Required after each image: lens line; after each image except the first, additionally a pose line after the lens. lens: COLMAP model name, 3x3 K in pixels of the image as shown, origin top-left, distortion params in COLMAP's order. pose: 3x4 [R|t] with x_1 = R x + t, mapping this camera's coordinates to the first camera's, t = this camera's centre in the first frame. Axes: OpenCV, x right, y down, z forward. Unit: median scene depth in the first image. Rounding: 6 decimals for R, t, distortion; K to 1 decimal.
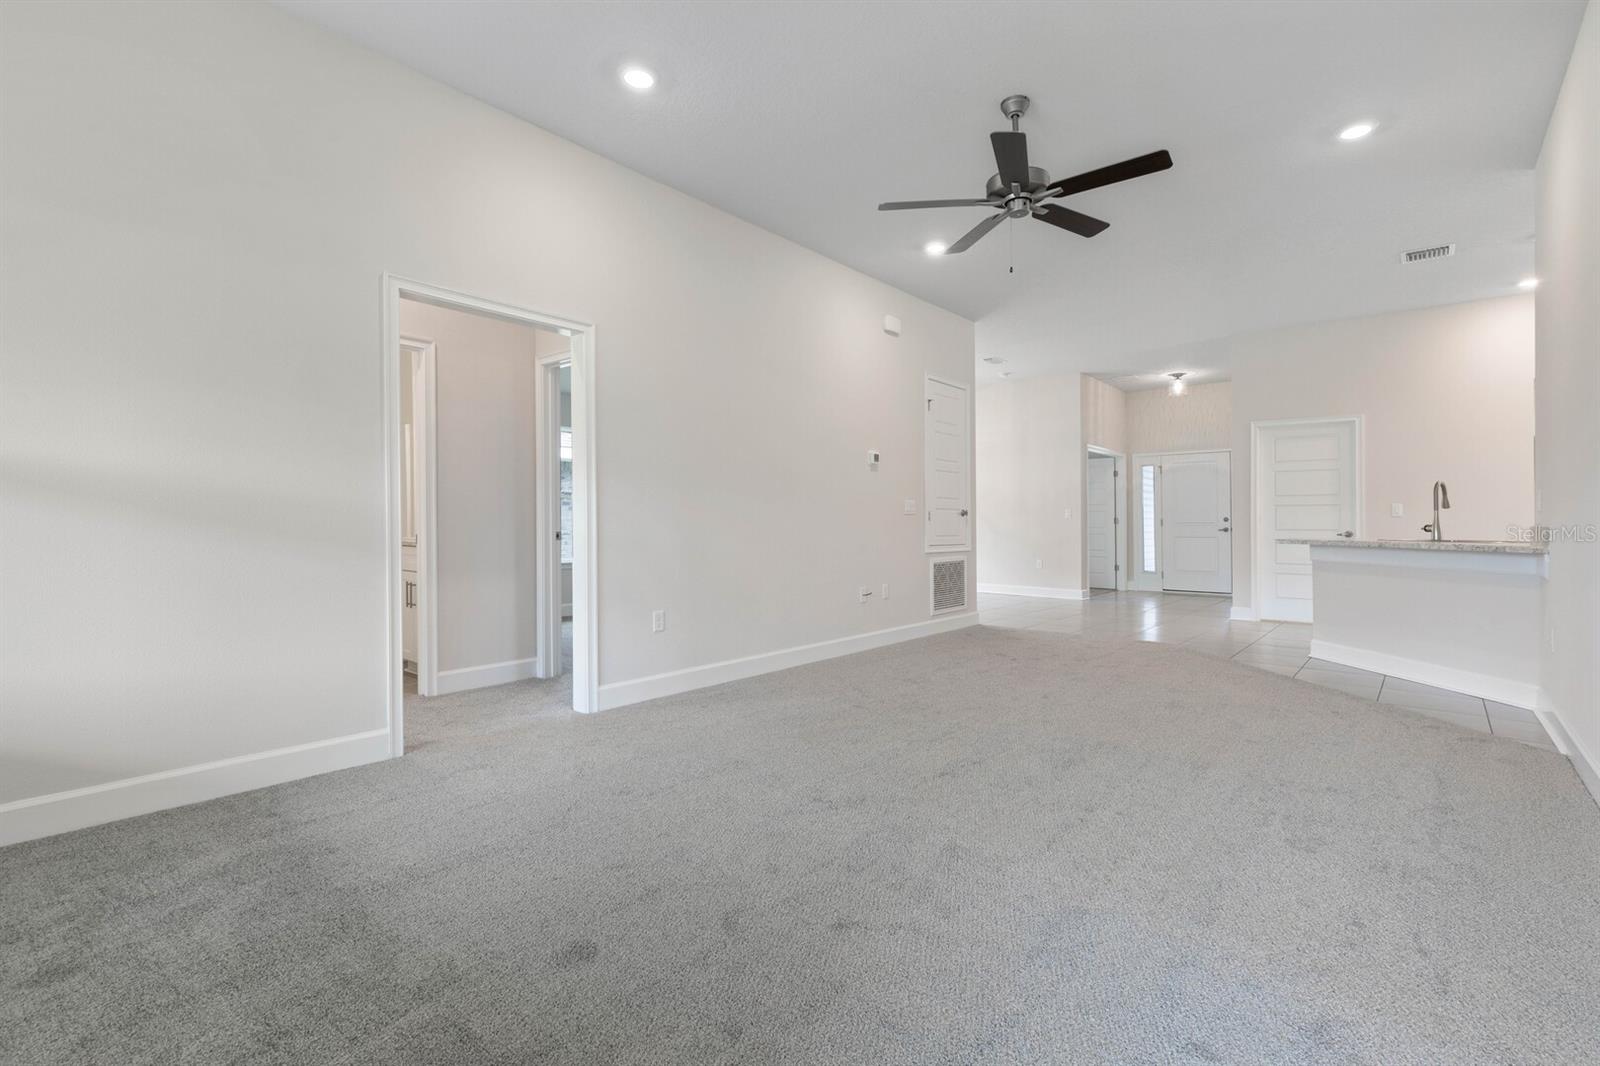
lens RADIAL K [[727.8, 0, 819.9], [0, 727.8, 530.6], [0, 0, 1]] dist [0.000394, -0.000026]
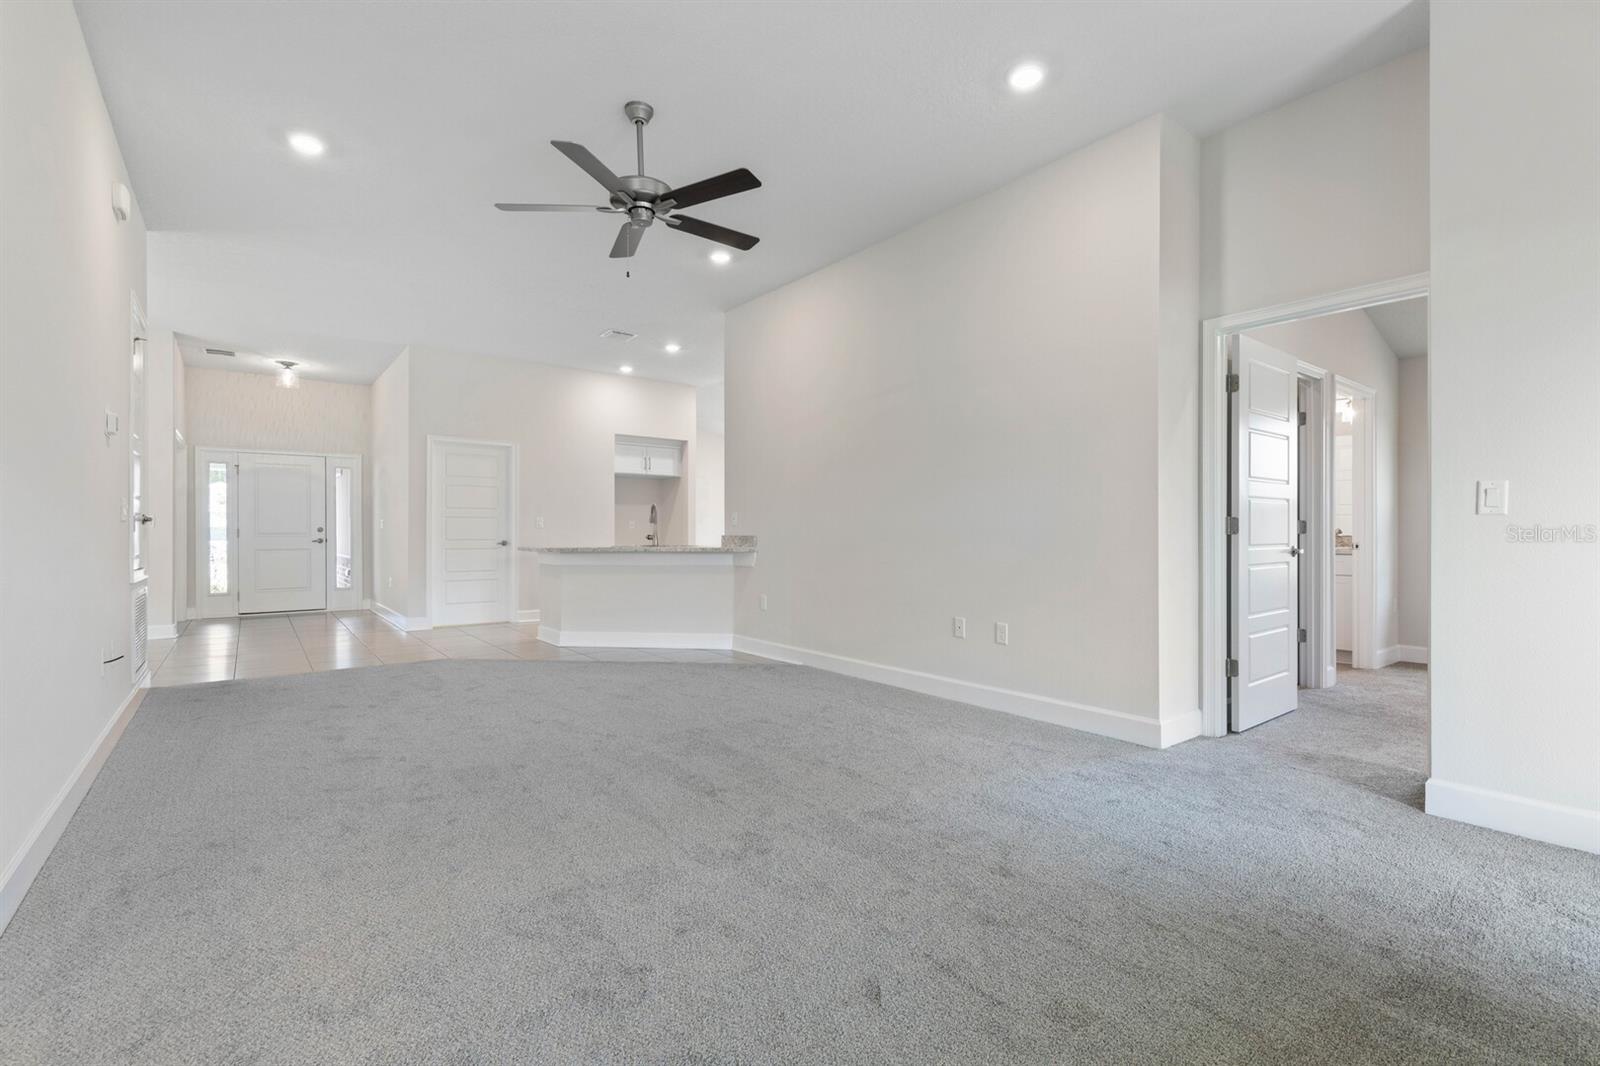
lens RADIAL K [[727.8, 0, 819.9], [0, 727.8, 530.6], [0, 0, 1]] dist [0.000394, -0.000026]
pose [[0.206767, 0.000064, 0.978390, -0.256108], [0.012866, 0.999913, -0.002784, -0.003940], [-0.978306, 0.013164, 0.206748, 0.222669]]
